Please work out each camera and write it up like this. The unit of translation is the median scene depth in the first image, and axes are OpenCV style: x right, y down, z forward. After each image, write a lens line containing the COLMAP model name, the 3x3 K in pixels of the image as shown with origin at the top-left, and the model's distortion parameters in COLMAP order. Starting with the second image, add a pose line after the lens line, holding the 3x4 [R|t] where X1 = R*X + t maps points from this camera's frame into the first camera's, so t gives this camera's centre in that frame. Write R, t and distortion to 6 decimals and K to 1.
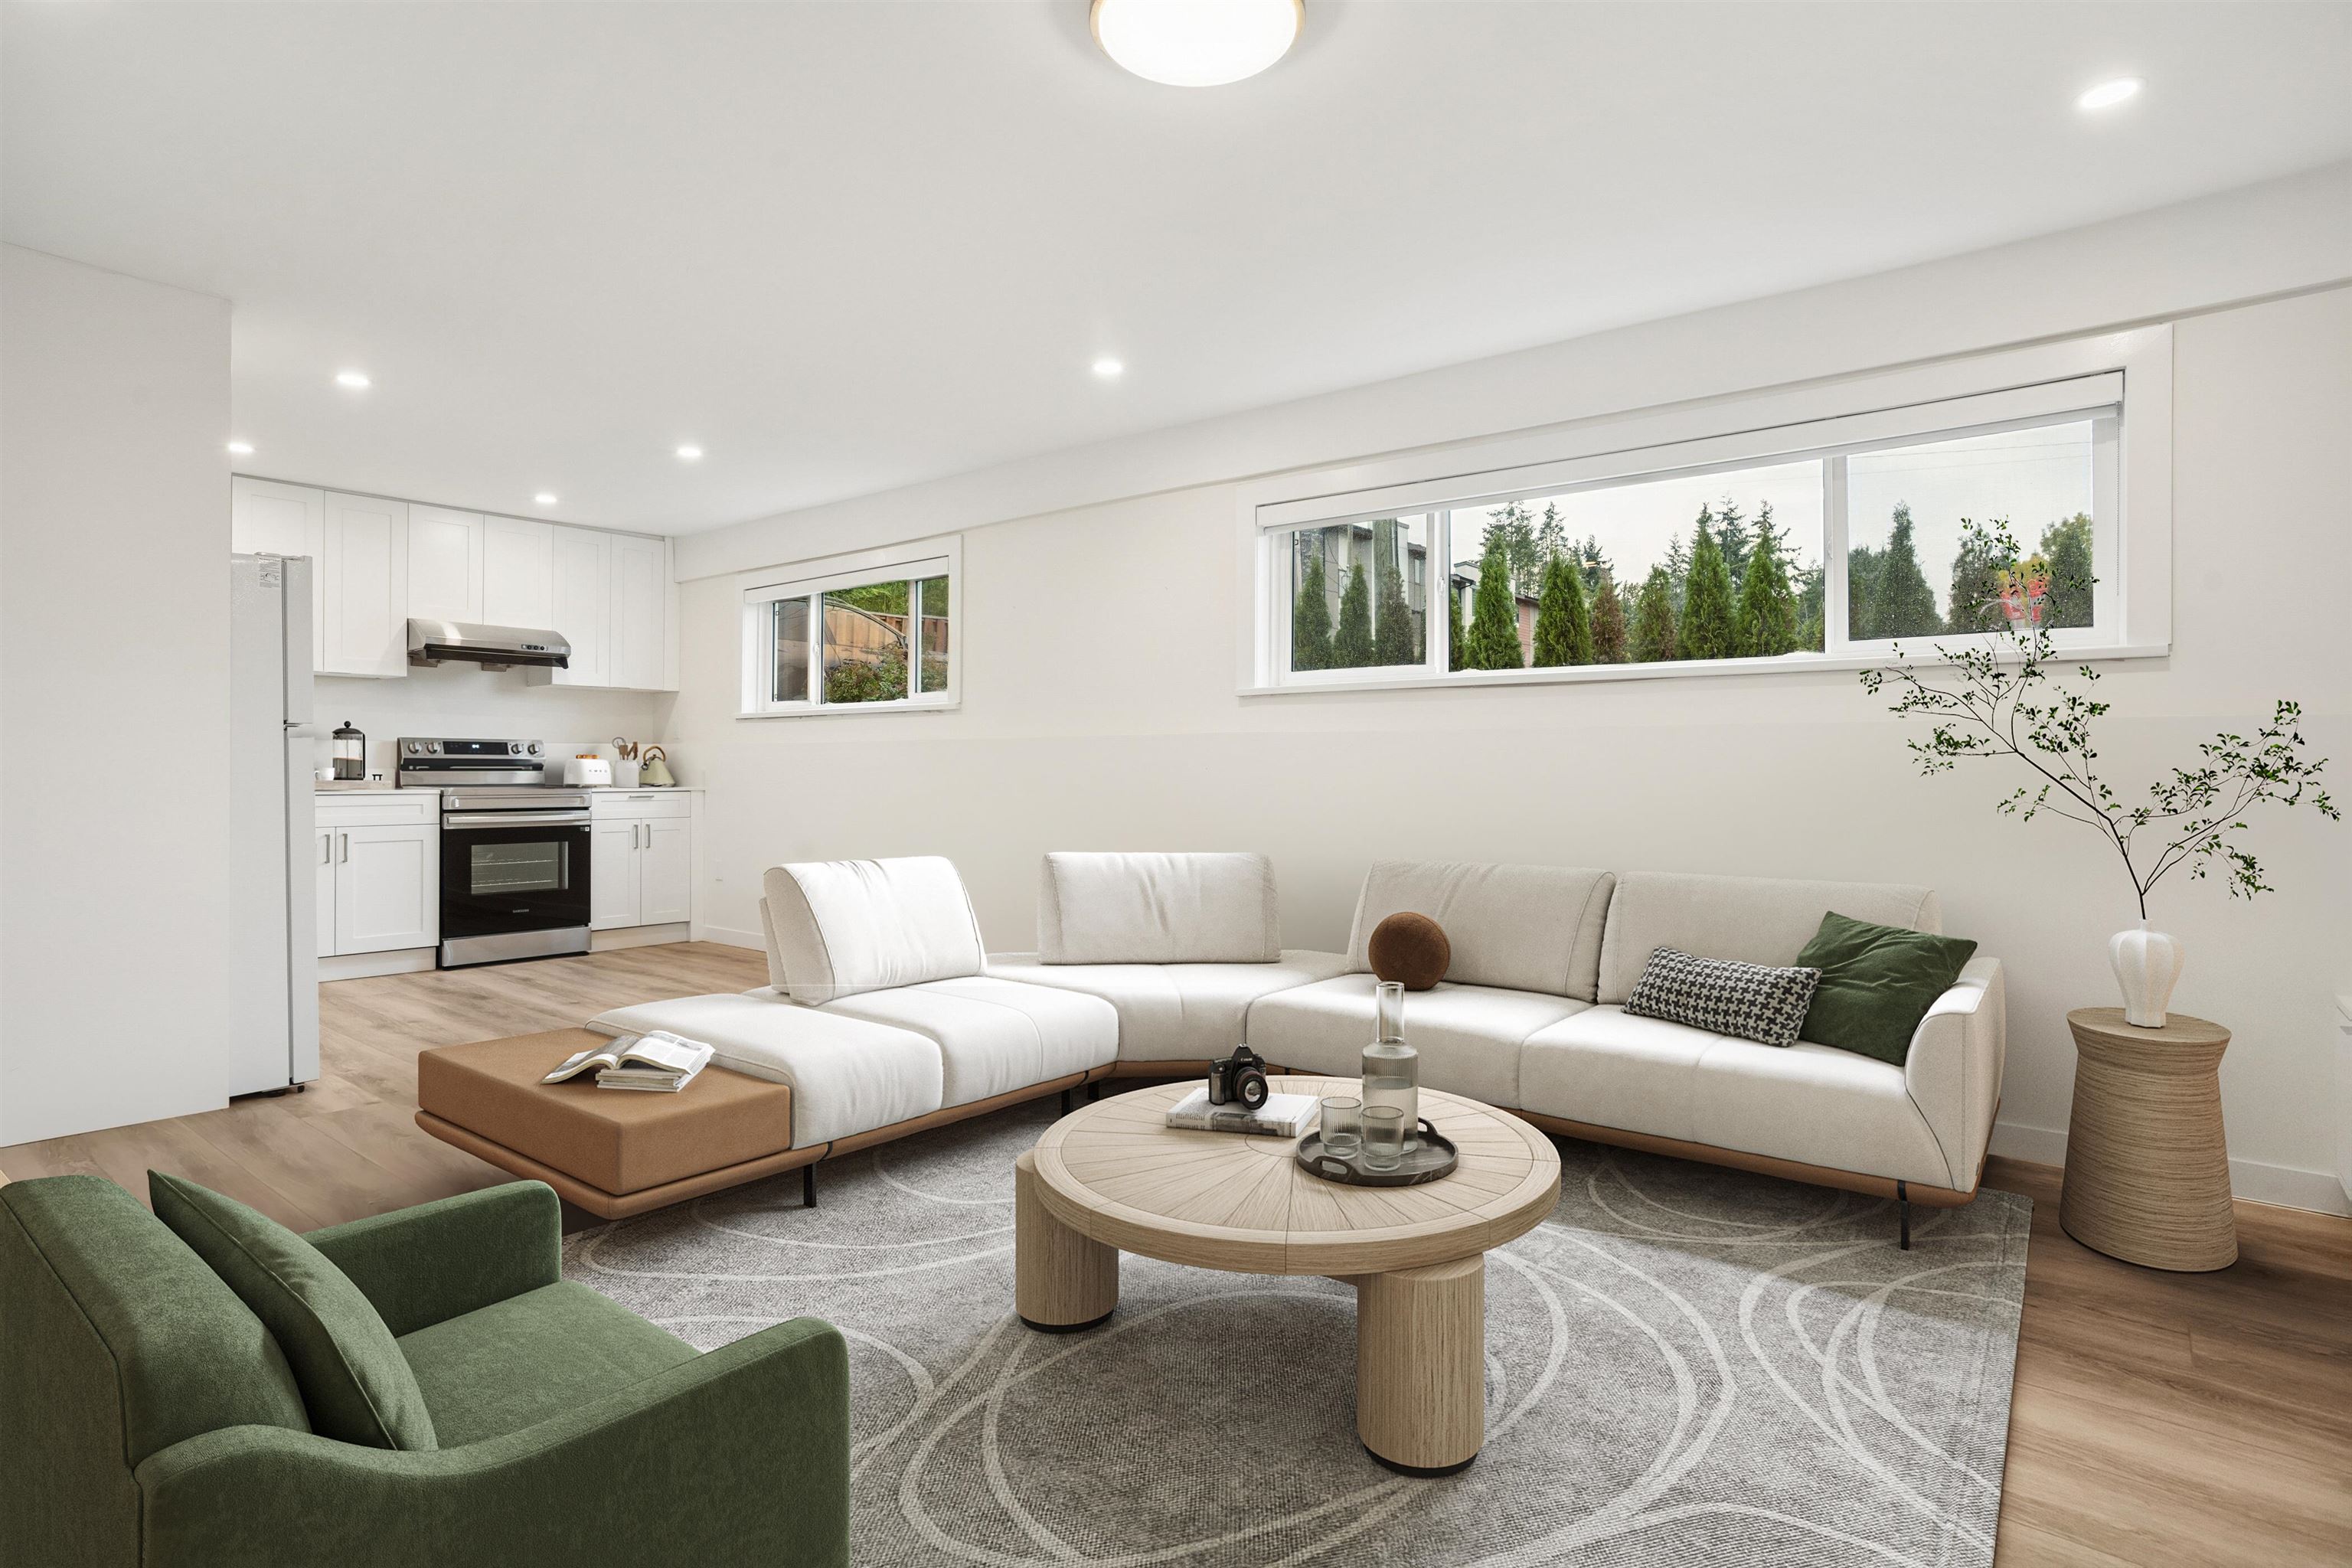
lens RADIAL K [[1193.4, 0, 1123.9], [0, 1193.4, 773.0], [0, 0, 1]] dist [-0.025911, 0.000389]
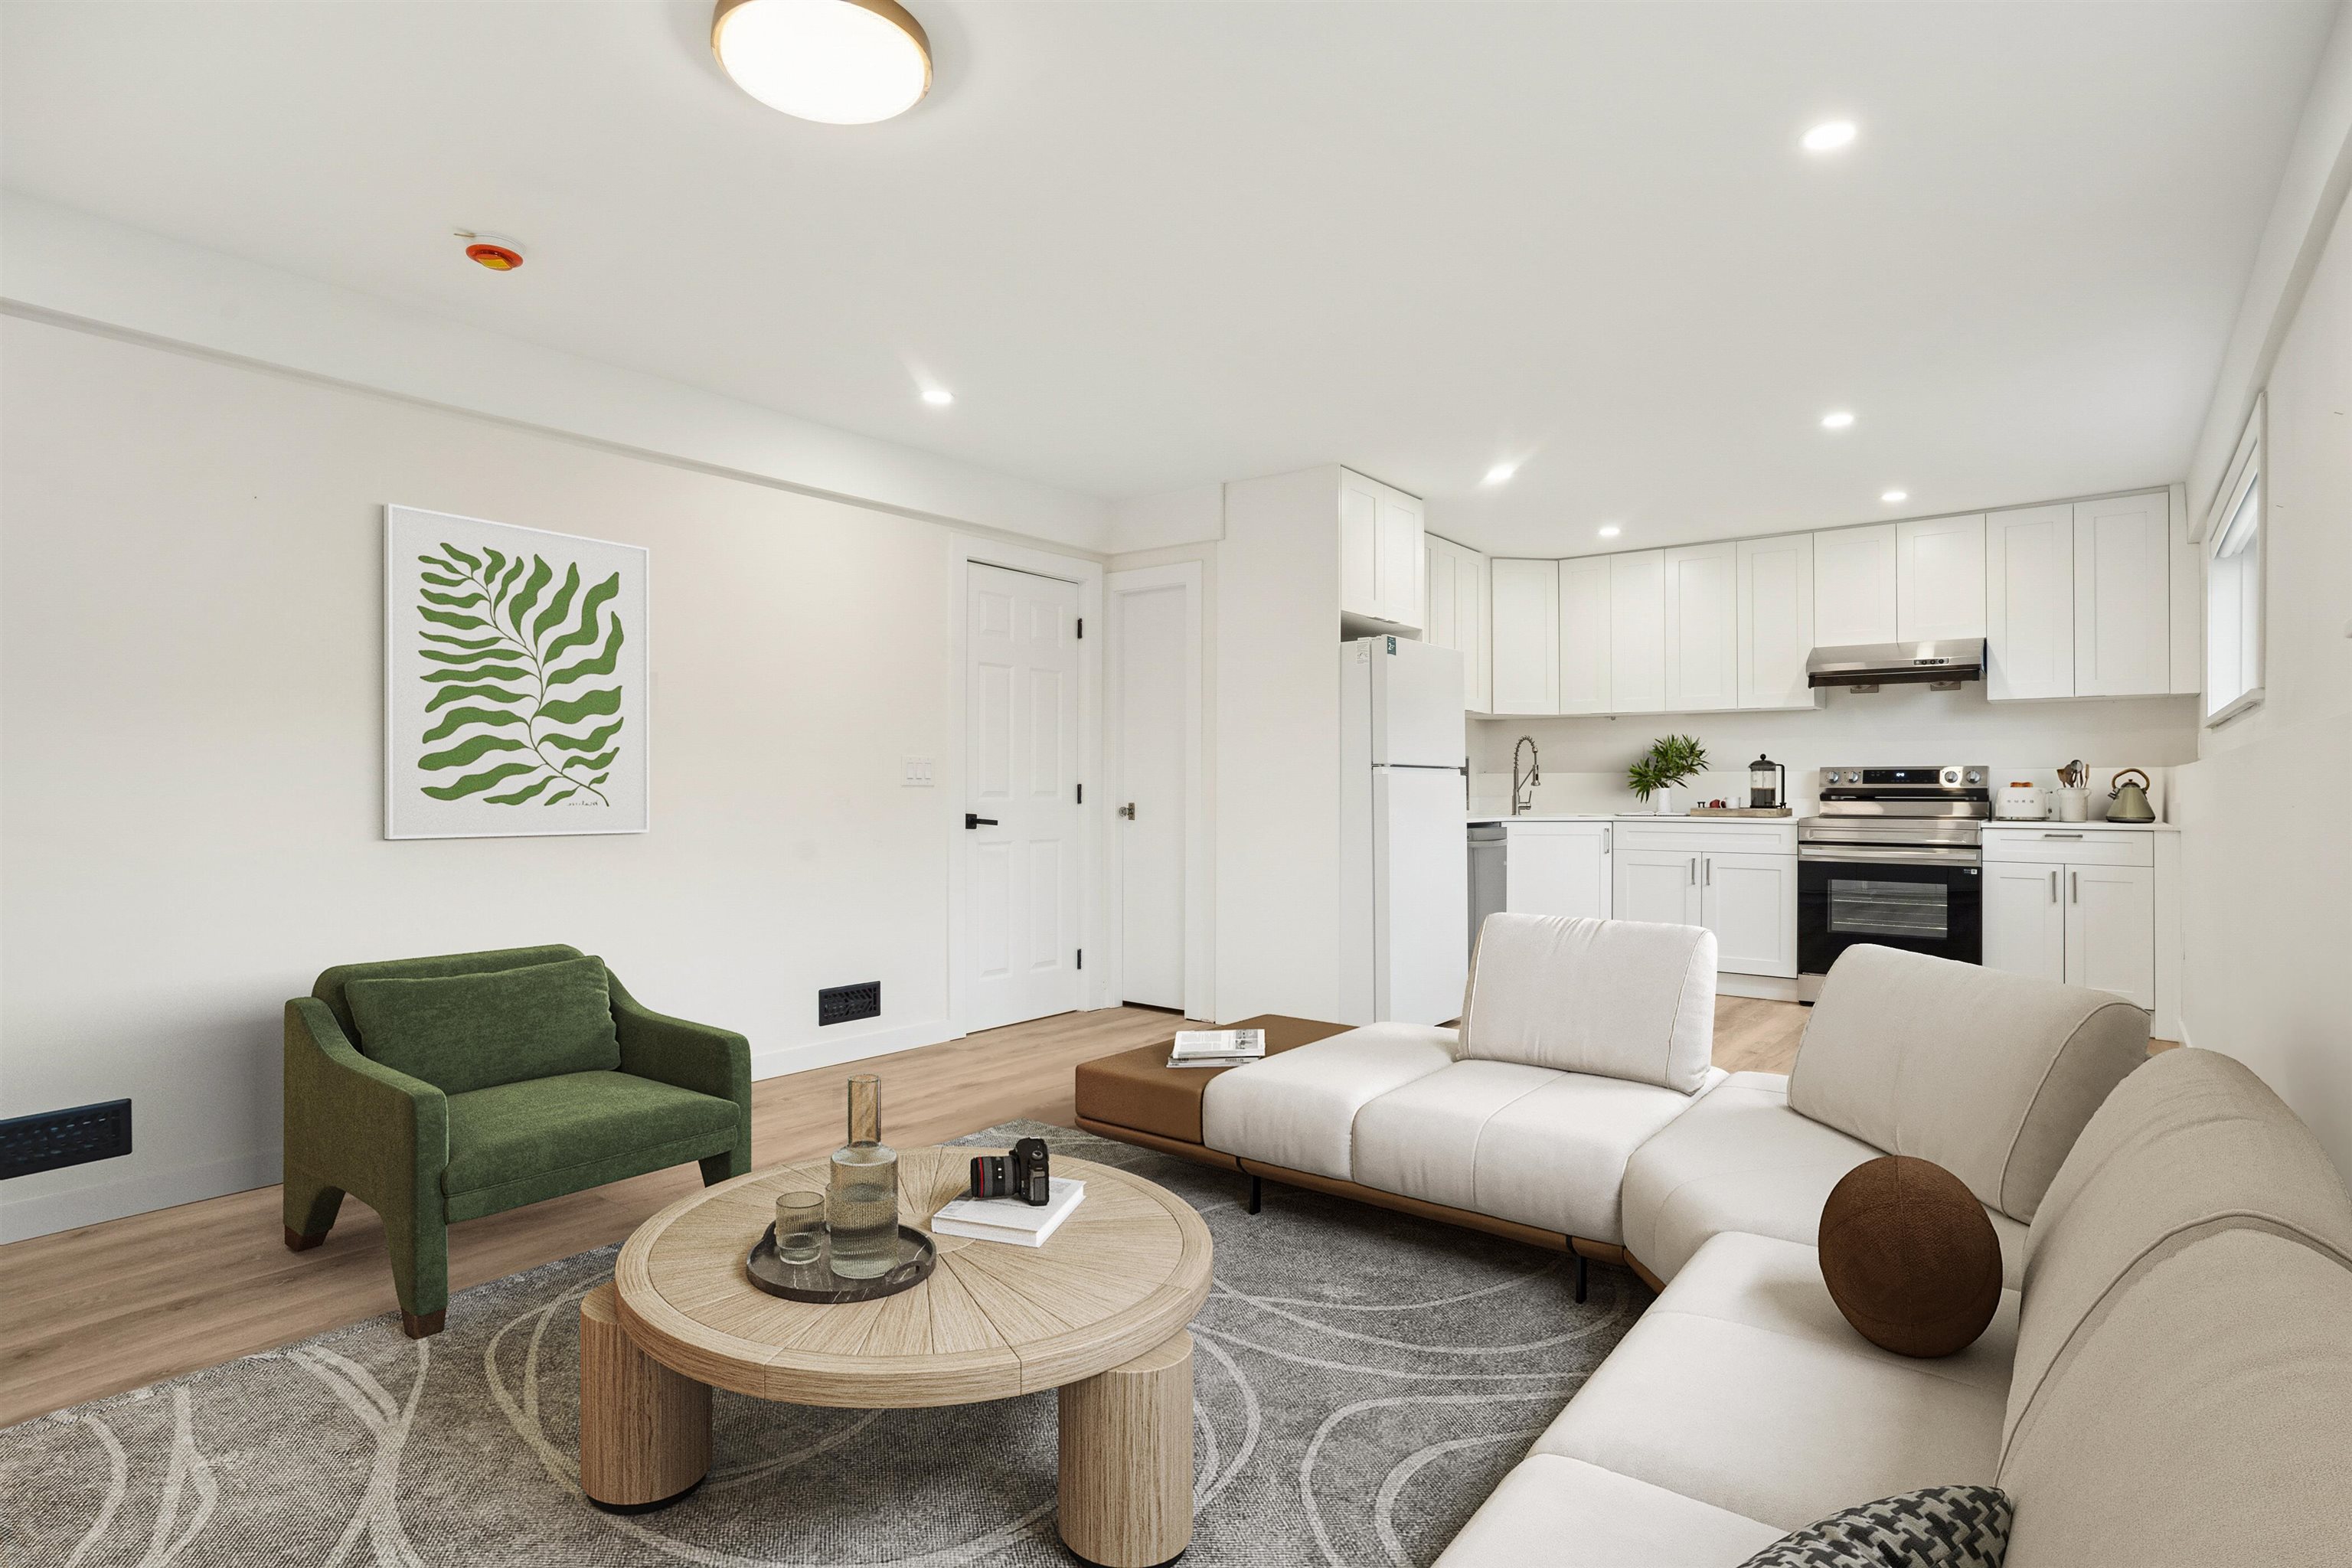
lens RADIAL K [[1193.4, 0, 1170.7], [0, 1193.4, 780.1], [0, 0, 1]] dist [-0.025911, 0.000389]
pose [[0.021130, -0.013122, -0.999691, 0.377534], [-0.005654, 0.999896, -0.013244, -0.002888], [0.999761, 0.005932, 0.021053, 0.427703]]
